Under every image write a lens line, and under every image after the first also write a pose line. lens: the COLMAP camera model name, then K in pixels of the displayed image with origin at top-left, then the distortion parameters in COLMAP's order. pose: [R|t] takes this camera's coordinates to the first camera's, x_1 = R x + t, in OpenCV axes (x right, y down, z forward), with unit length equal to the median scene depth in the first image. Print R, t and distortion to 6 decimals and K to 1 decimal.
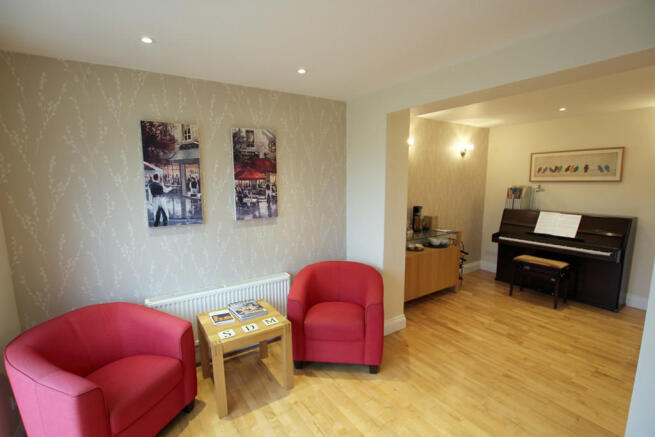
lens RADIAL K [[304.0, 0, 327.6], [0, 304.0, 214.8], [0, 0, 1]] dist [-0.023225, -0.000248]
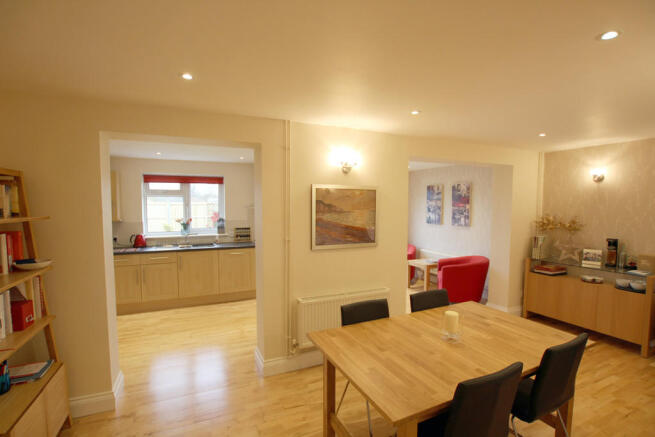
lens RADIAL K [[304.0, 0, 329.3], [0, 304.0, 223.0], [0, 0, 1]] dist [-0.023225, -0.000248]
pose [[-0.157875, 0.057037, -0.985810, 2.014496], [-0.129535, 0.988507, 0.077938, -0.053641], [0.978926, 0.140001, -0.148672, 0.457724]]
